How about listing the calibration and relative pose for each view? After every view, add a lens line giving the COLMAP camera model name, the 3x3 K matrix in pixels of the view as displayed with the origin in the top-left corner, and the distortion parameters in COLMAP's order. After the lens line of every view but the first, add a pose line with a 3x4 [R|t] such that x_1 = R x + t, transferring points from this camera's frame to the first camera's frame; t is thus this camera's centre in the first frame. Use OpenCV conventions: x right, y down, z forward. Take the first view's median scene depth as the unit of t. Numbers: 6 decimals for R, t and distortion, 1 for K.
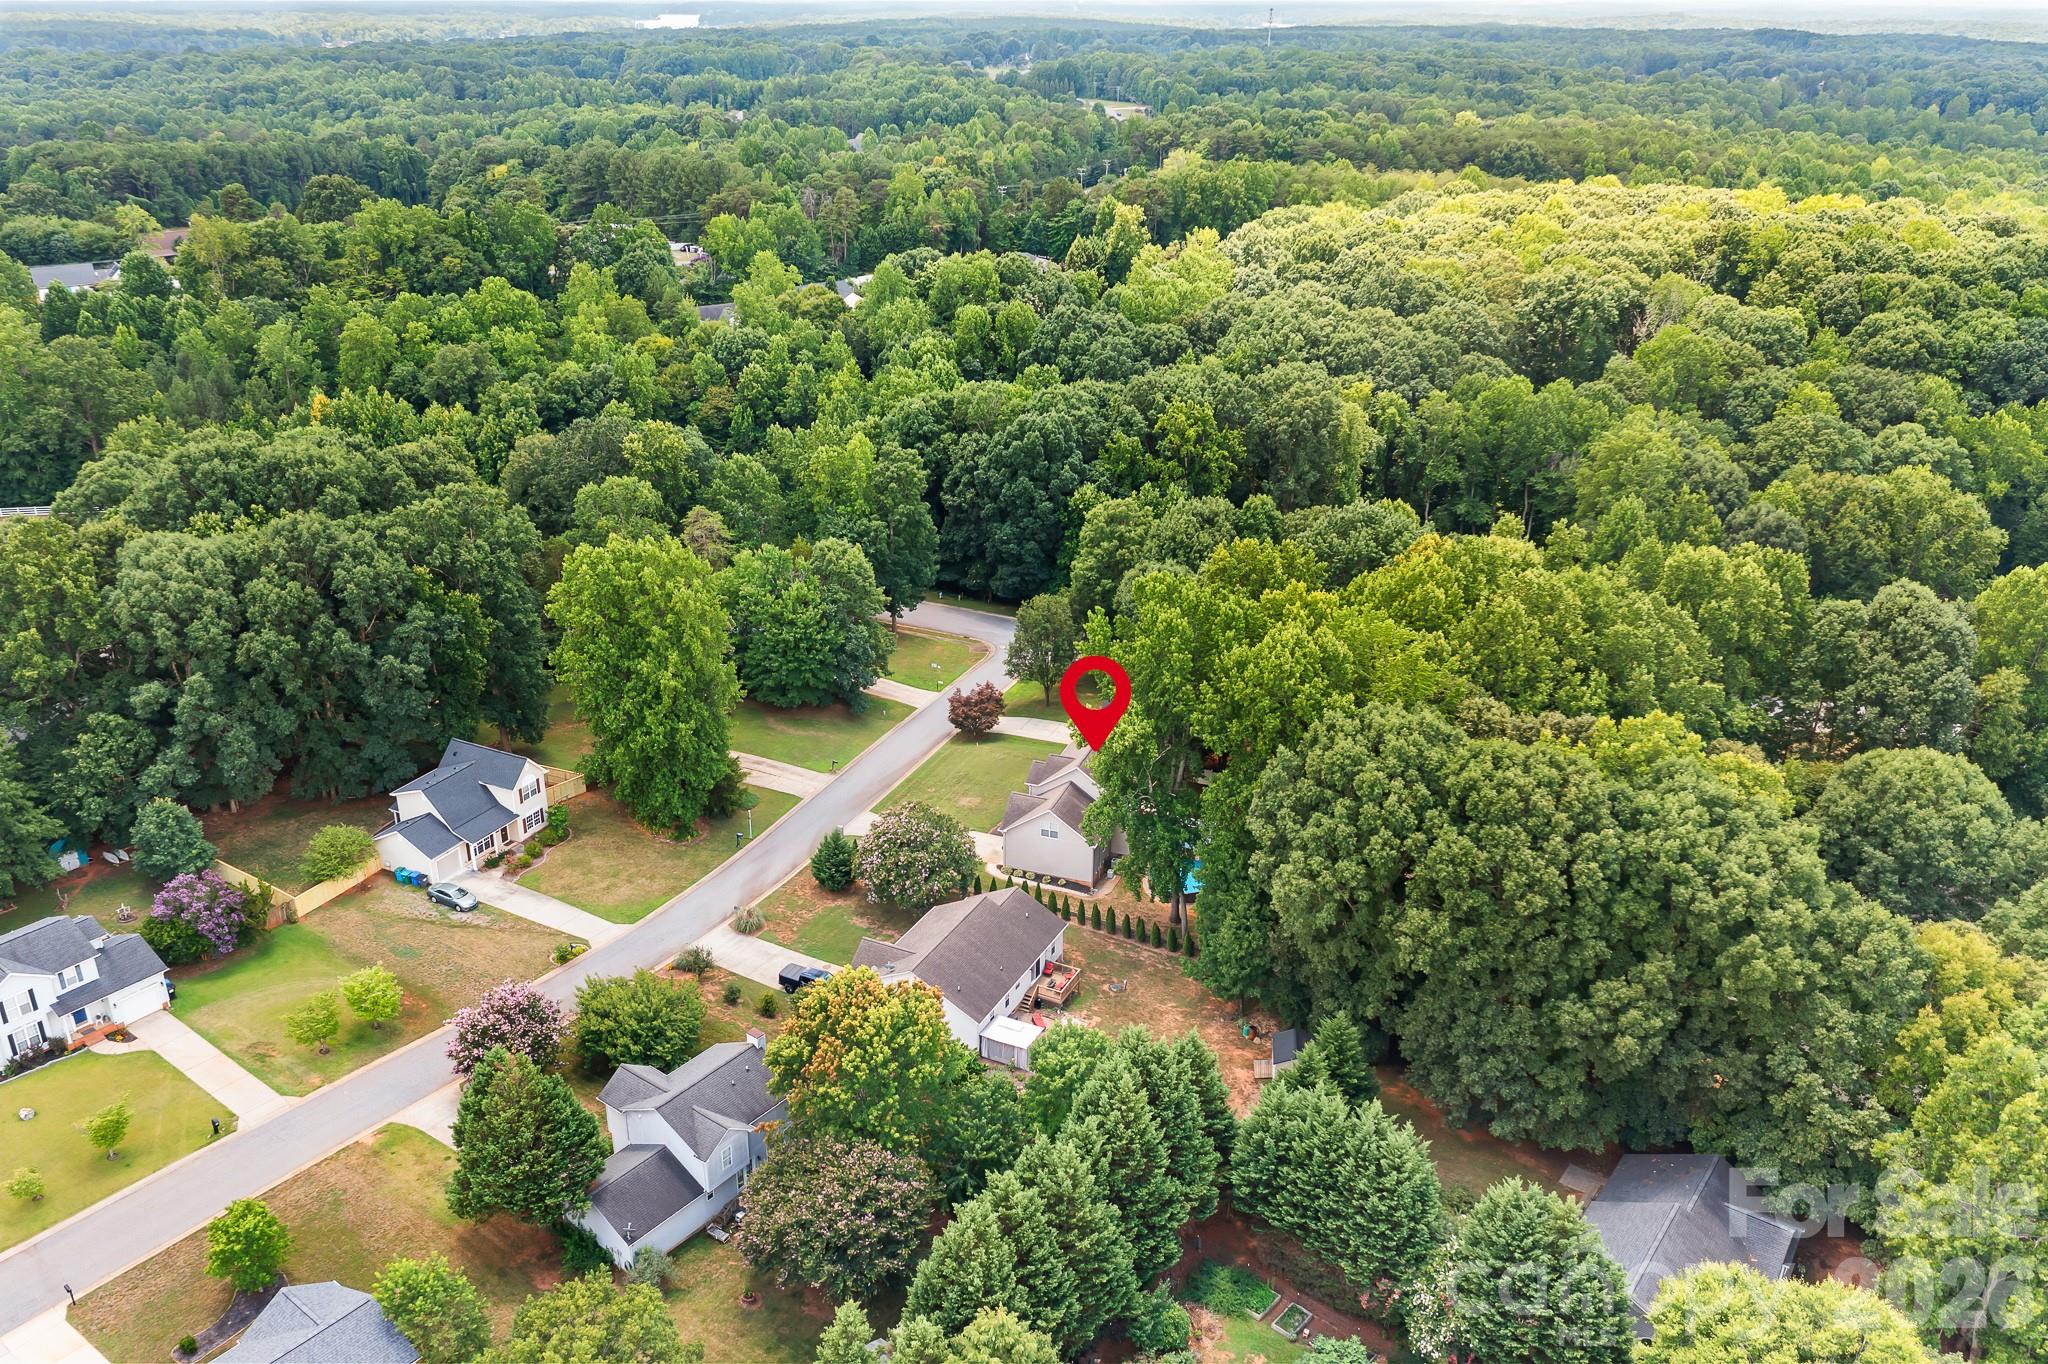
lens RADIAL K [[1701.5, 0, 1024.5], [0, 1701.5, 724.1], [0, 0, 1]] dist [-0.032623, -0.001212]
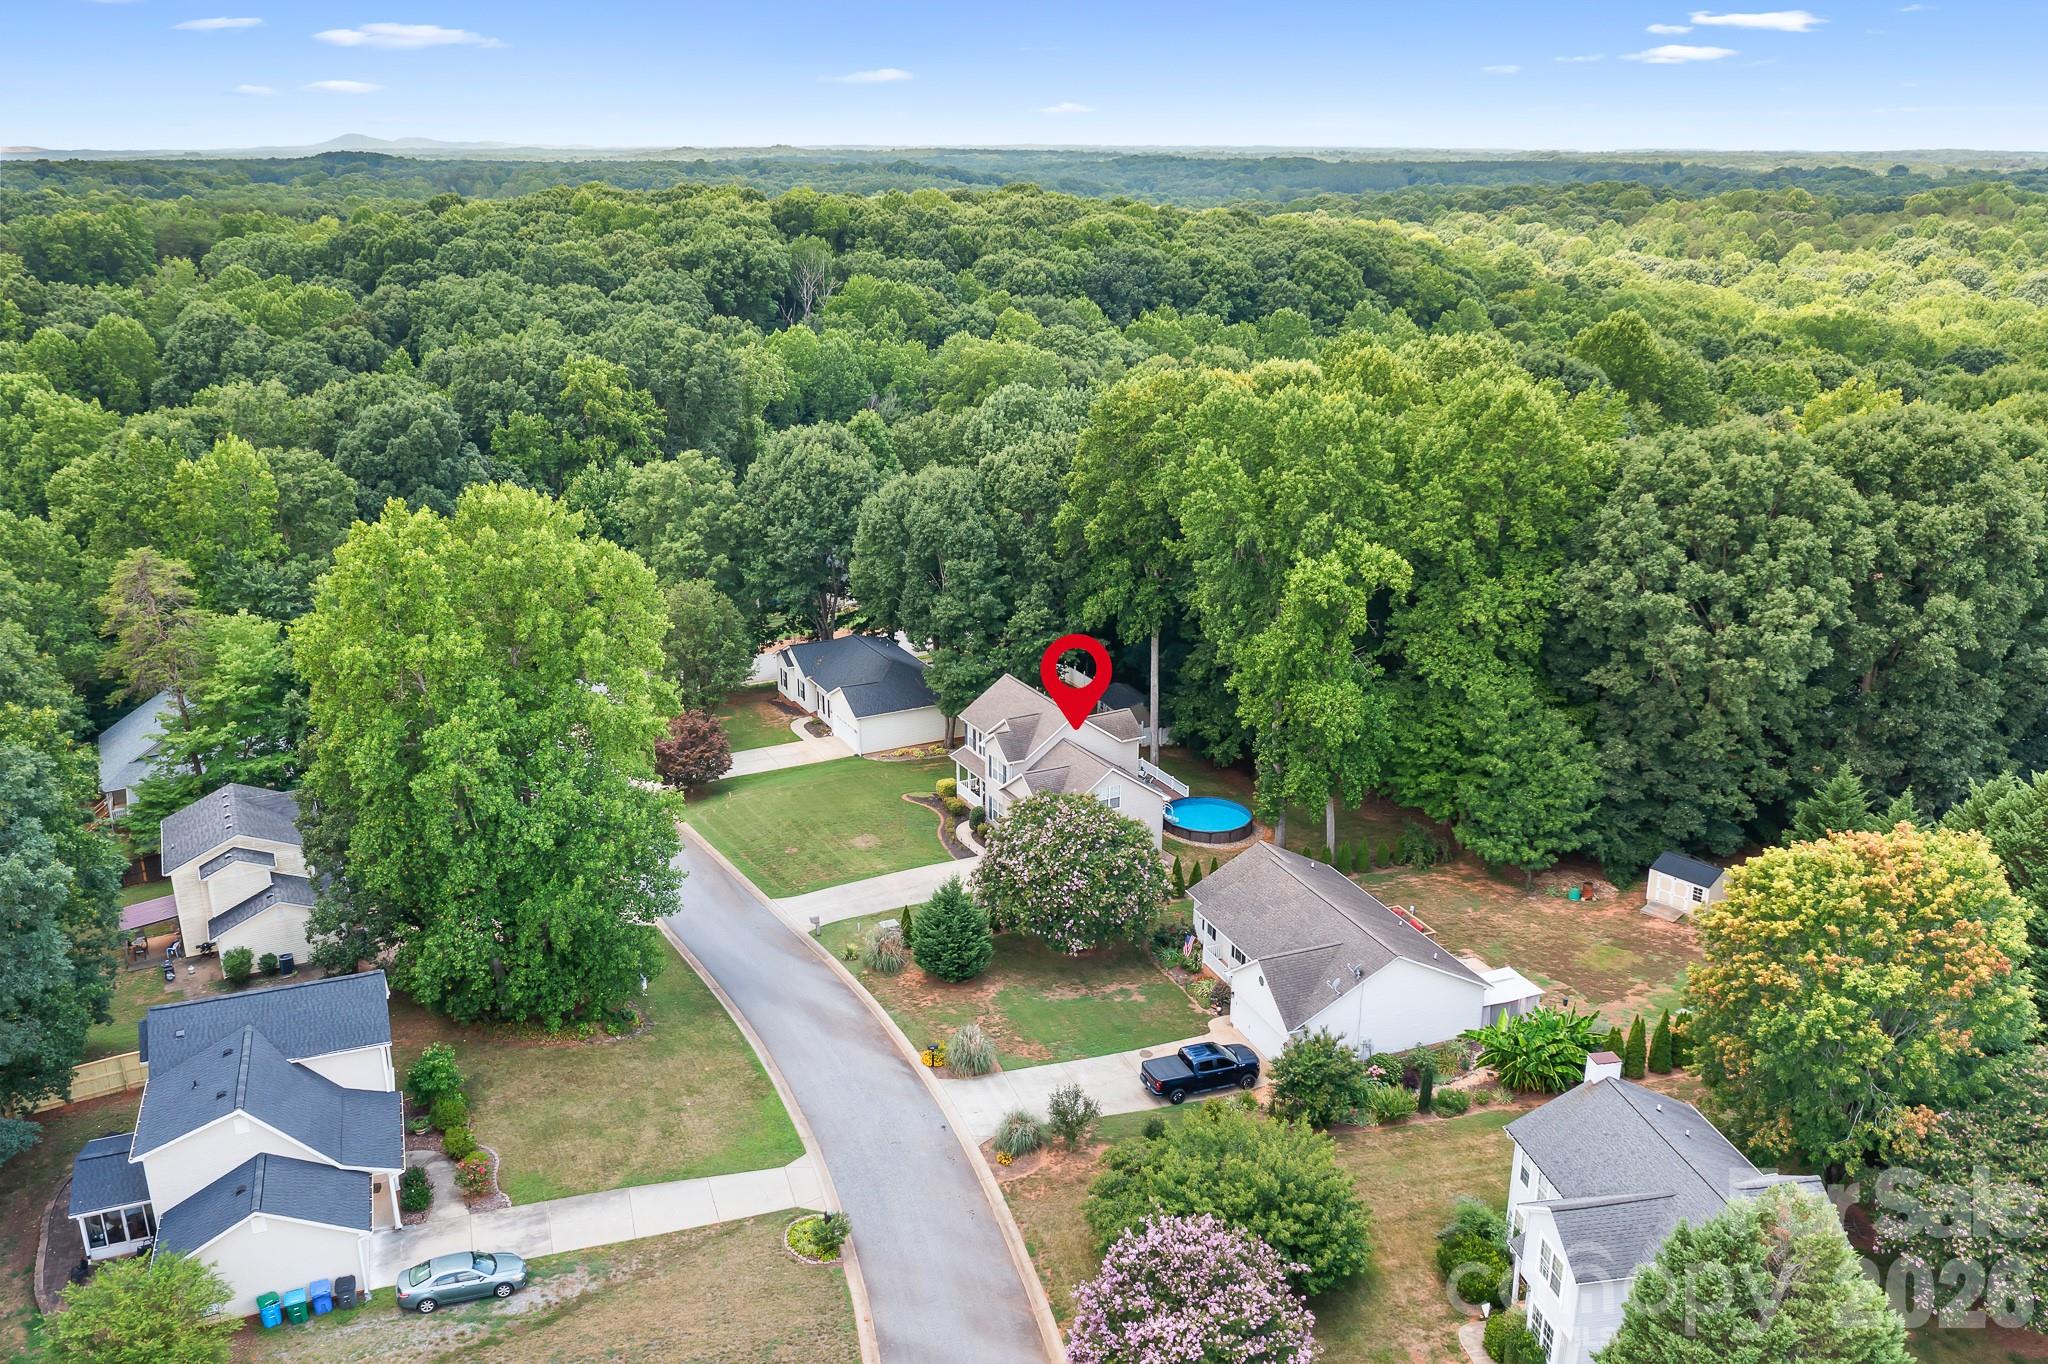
lens RADIAL K [[1651.9, 0, 1021.6], [0, 1651.9, 704.7], [0, 0, 1]] dist [-0.016996, -0.005645]
pose [[0.653557, -0.245253, 0.716040, -0.482860], [0.315921, 0.948088, 0.036379, -0.010515], [-0.687791, 0.202437, 0.697110, 0.529757]]
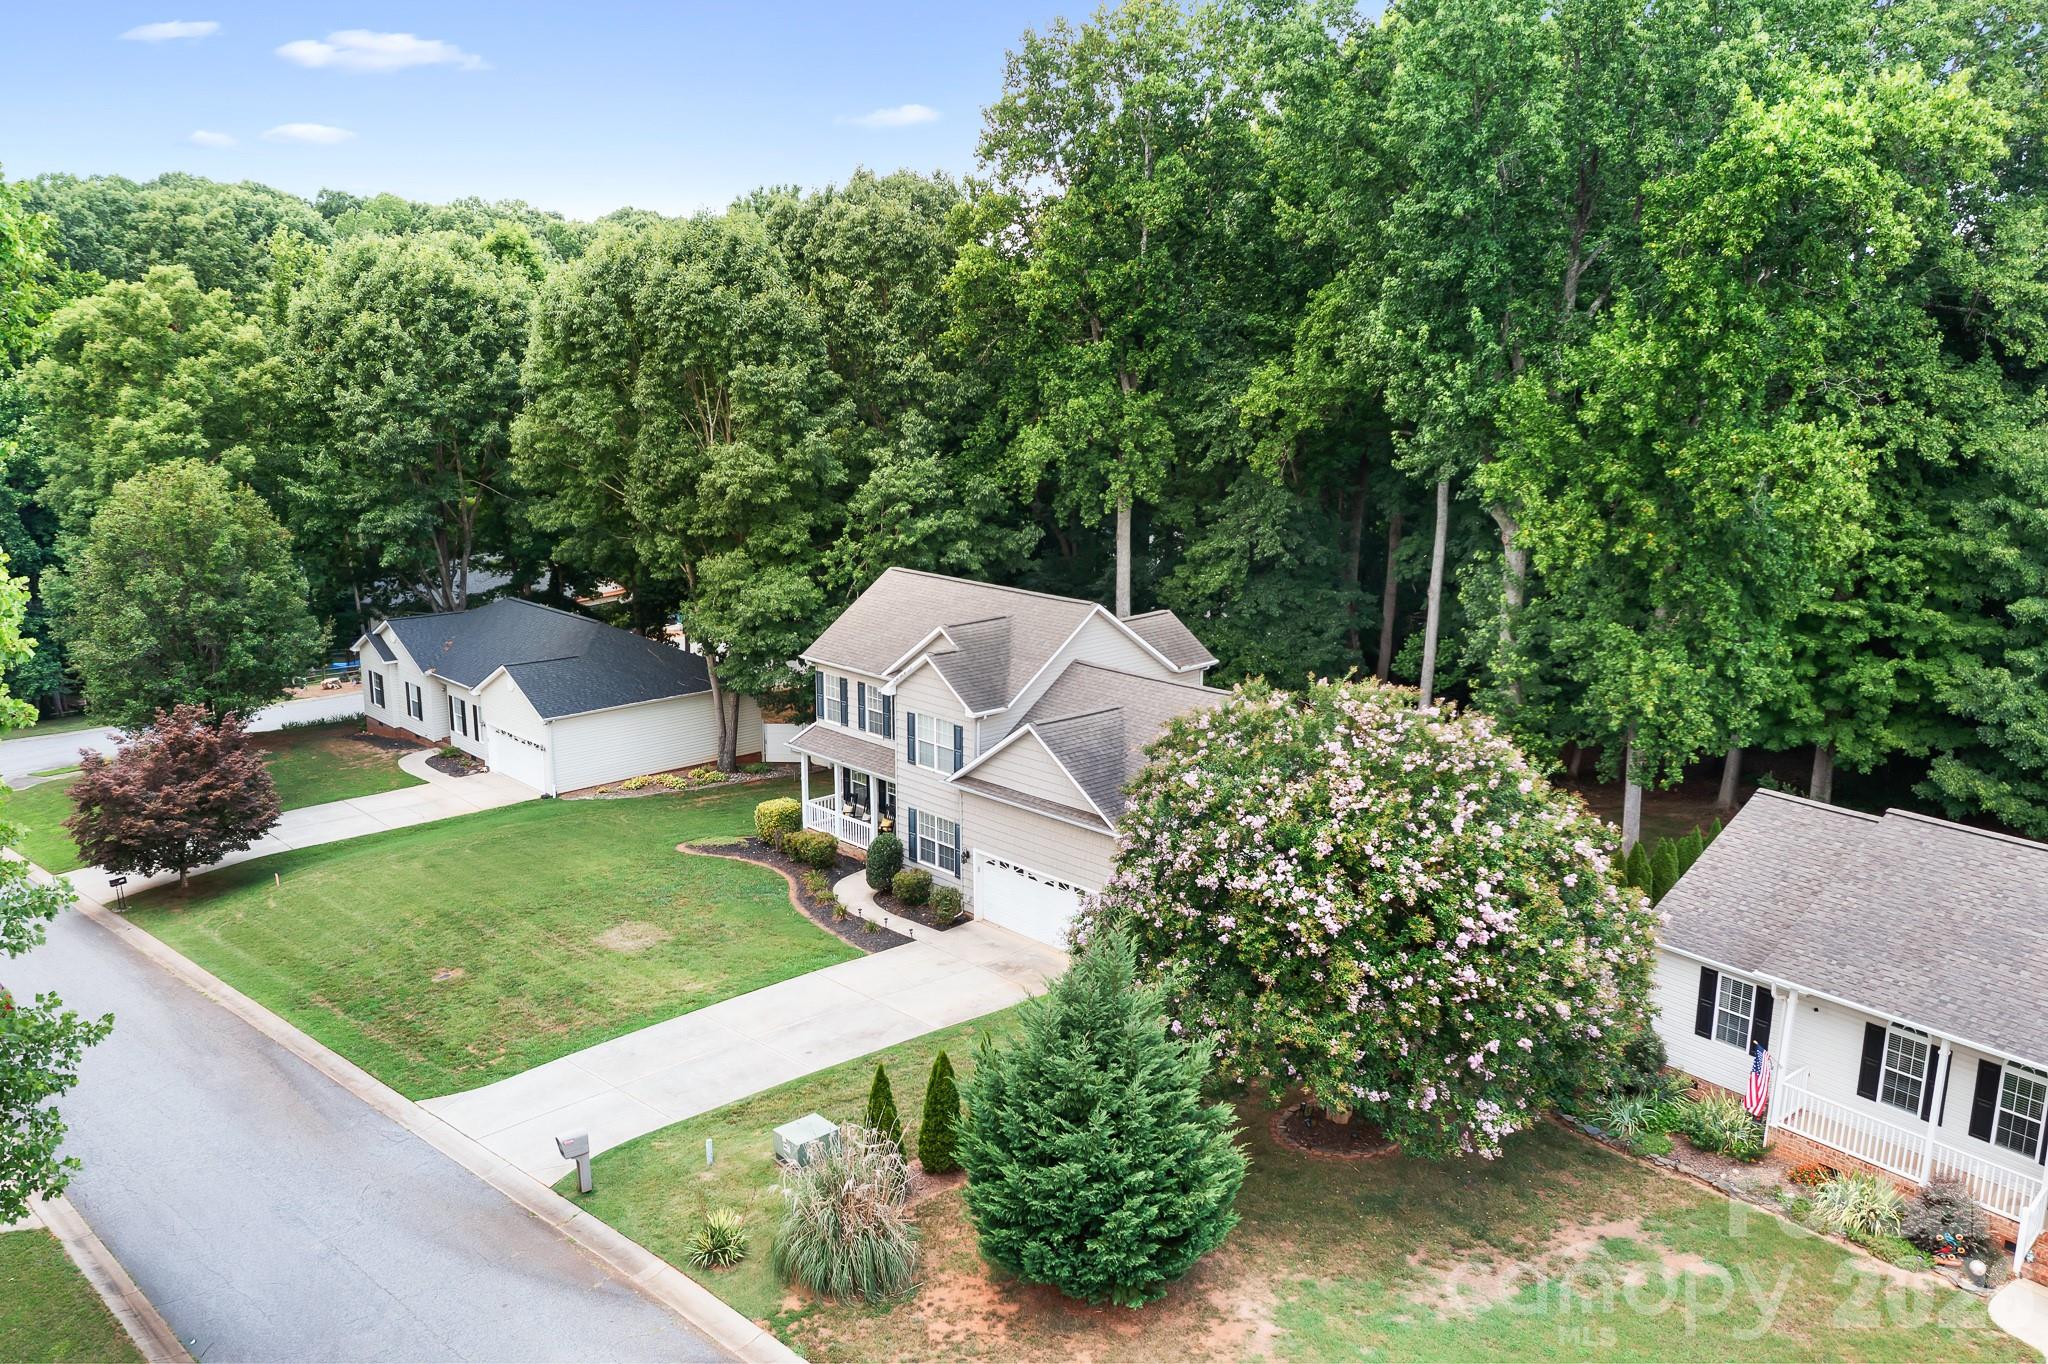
lens RADIAL K [[1622.6, 0, 998.7], [0, 1622.6, 680.0], [0, 0, 1]] dist [-0.001028, 0.008620]
pose [[0.436979, -0.190759, 0.879011, -0.253255], [0.377496, 0.925916, 0.013276, 0.027722], [-0.816423, 0.326022, 0.476616, 0.872293]]
